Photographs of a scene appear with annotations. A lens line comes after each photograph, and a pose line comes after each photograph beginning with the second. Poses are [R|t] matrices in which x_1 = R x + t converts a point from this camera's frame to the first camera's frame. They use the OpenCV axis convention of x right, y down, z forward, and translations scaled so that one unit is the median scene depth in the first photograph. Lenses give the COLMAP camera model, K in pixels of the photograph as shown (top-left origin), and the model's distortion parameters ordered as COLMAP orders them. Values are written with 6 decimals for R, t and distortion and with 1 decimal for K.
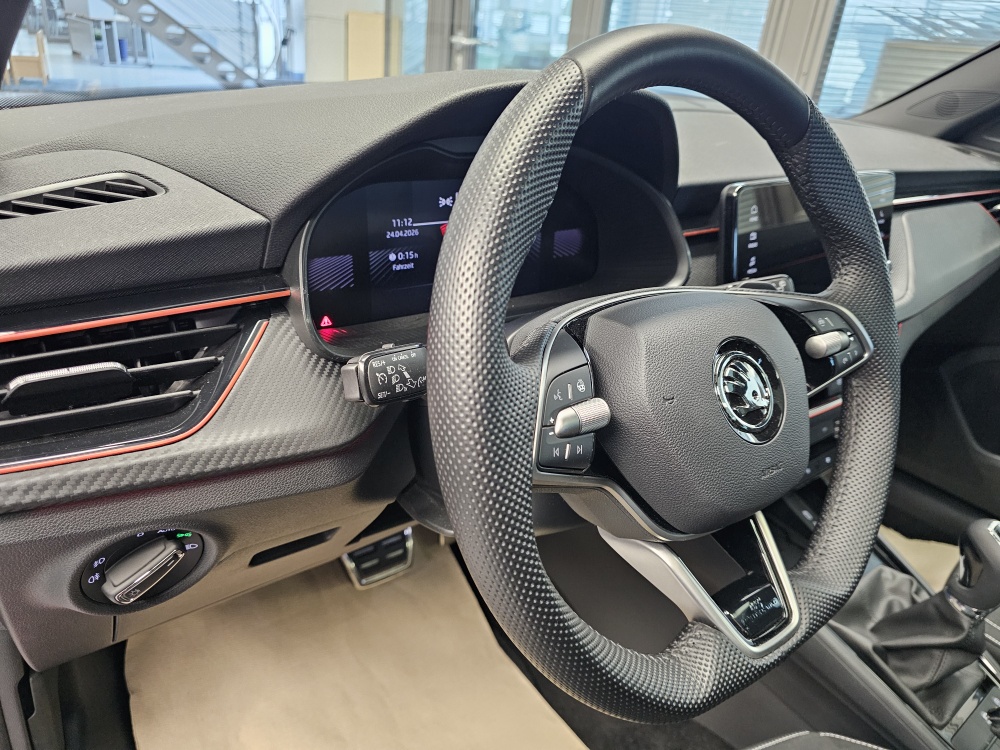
lens RADIAL K [[682.6, 0, 501.8], [0, 682.6, 376.5], [0, 0, 1]] dist [0.049089, -0.055153]
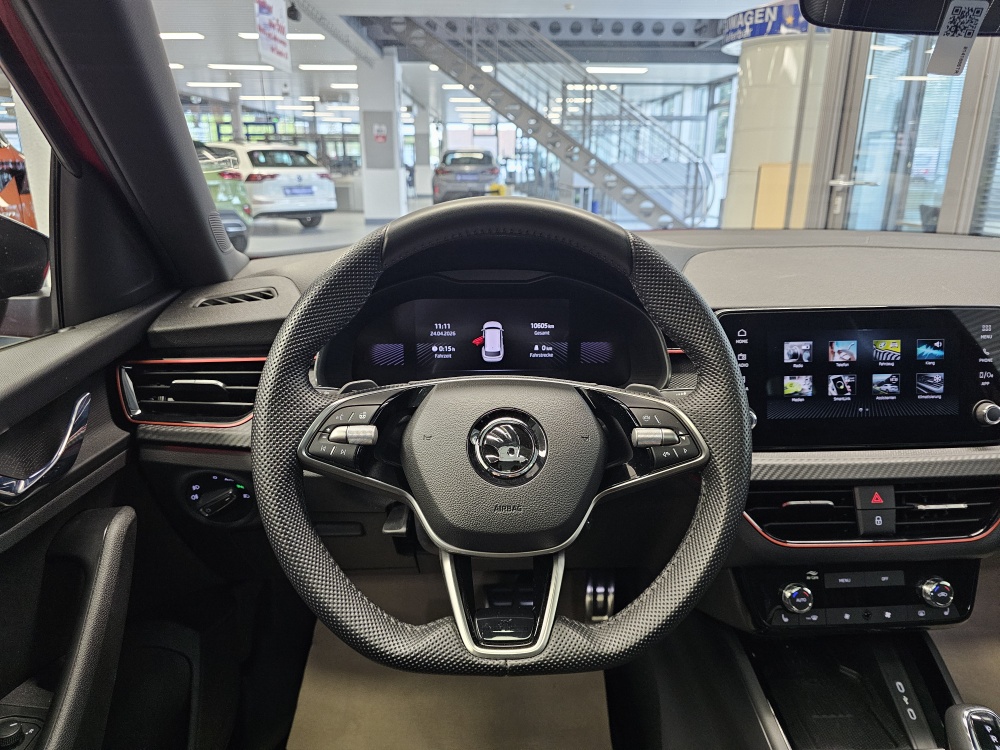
lens RADIAL K [[682.6, 0, 508.5], [0, 682.6, 374.9], [0, 0, 1]] dist [0.049089, -0.055153]
pose [[0.819763, 0.080650, -0.566995, 0.819084], [-0.187939, 0.973092, -0.133310, 0.044553], [0.540987, 0.215843, 0.812862, -0.087002]]
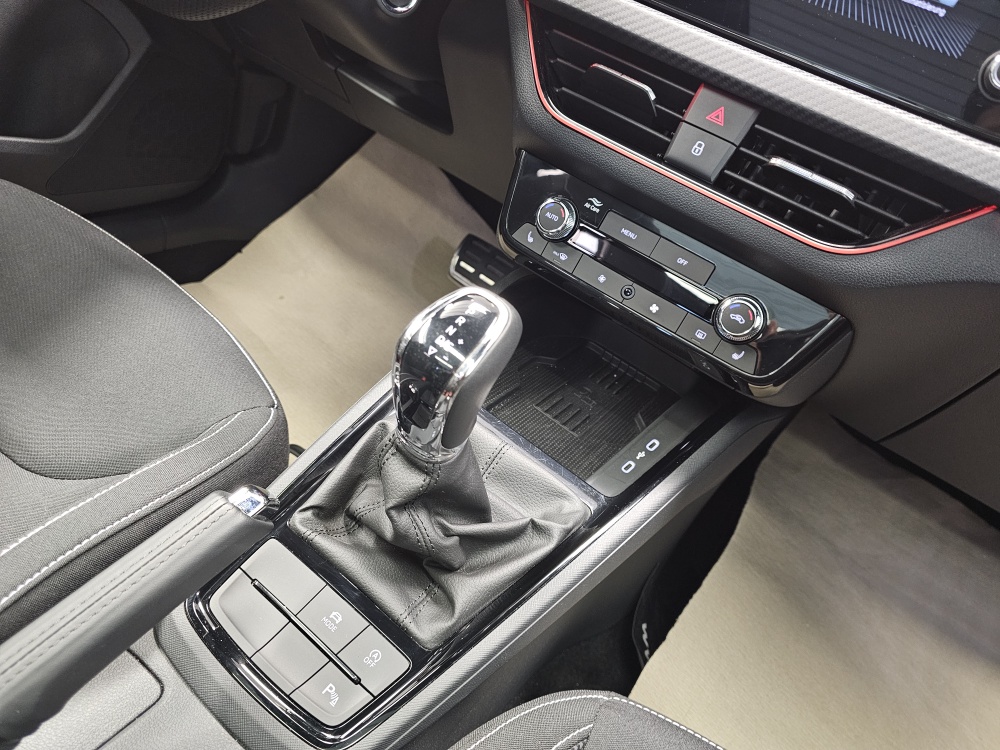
lens RADIAL K [[682.6, 0, 502.1], [0, 682.6, 370.7], [0, 0, 1]] dist [0.049089, -0.055153]
pose [[0.300589, 0.543864, -0.783491, 1.386361], [-0.643651, 0.721883, 0.254159, 0.139754], [0.703817, 0.427897, 0.567049, 0.882420]]
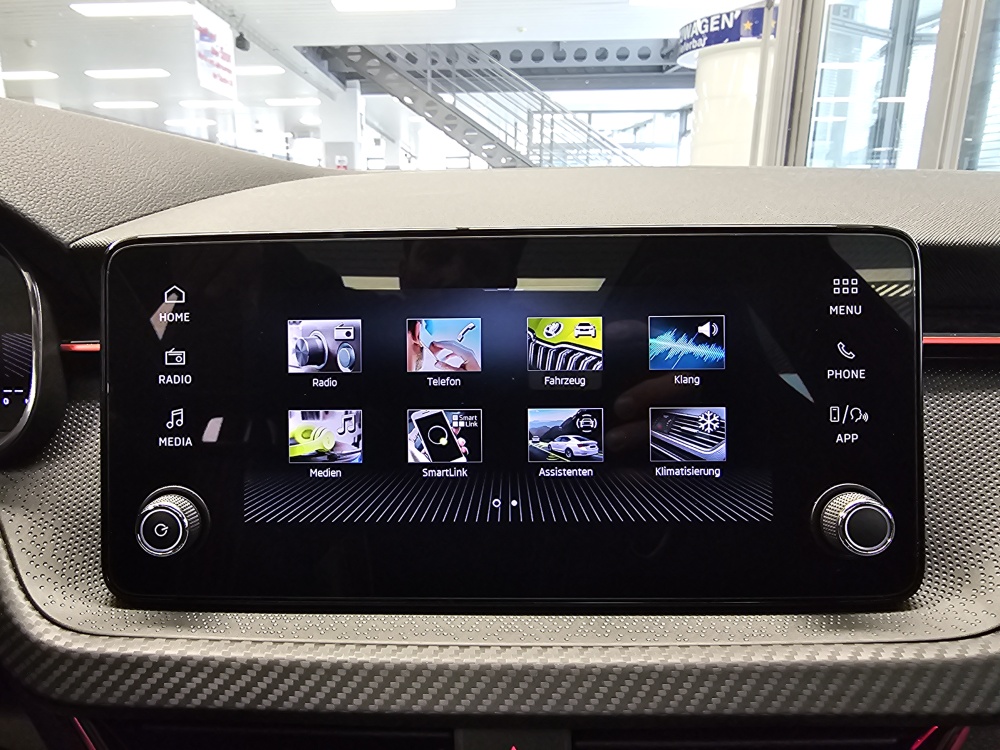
lens RADIAL K [[688.7, 0, 430.4], [0, 688.7, 360.8], [0, 0, 1]] dist [0.007067, -0.005819]
pose [[0.768778, 0.048548, -0.637670, 0.901429], [-0.212254, 0.959963, -0.182810, -0.191831], [0.603265, 0.275889, 0.748303, 0.945096]]
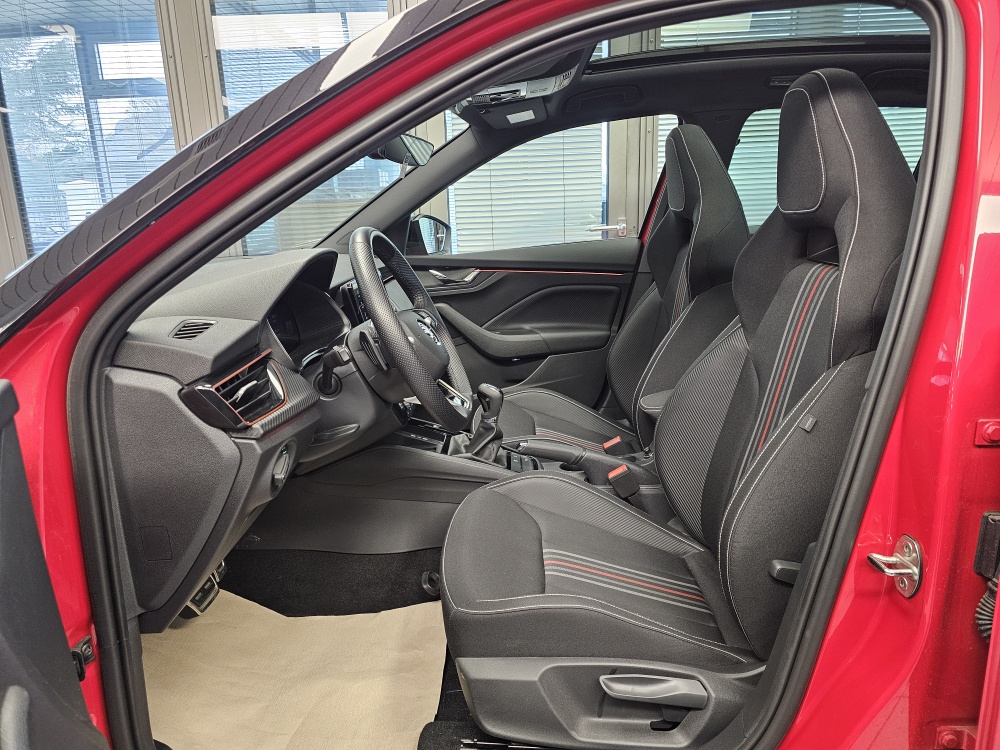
lens RADIAL K [[682.6, 0, 495.4], [0, 682.6, 364.4], [0, 0, 1]] dist [0.049089, -0.055153]
pose [[0.612614, -0.293649, 0.733808, -1.271183], [0.441656, 0.897132, -0.009706, 0.231650], [-0.655473, 0.330036, 0.679288, -0.890379]]
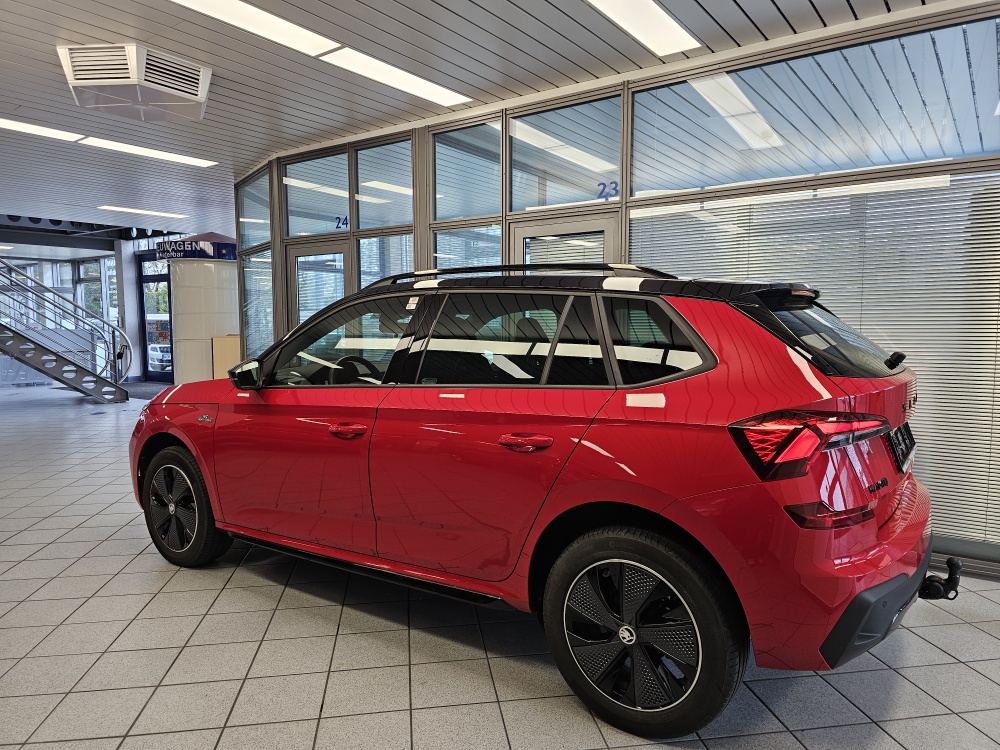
lens RADIAL K [[682.6, 0, 513.6], [0, 682.6, 369.5], [0, 0, 1]] dist [0.049089, -0.055153]
pose [[0.946649, -0.118383, 0.299736, -0.354418], [0.220564, 0.916122, -0.334772, 2.536740], [-0.234964, 0.383022, 0.893357, -6.029431]]
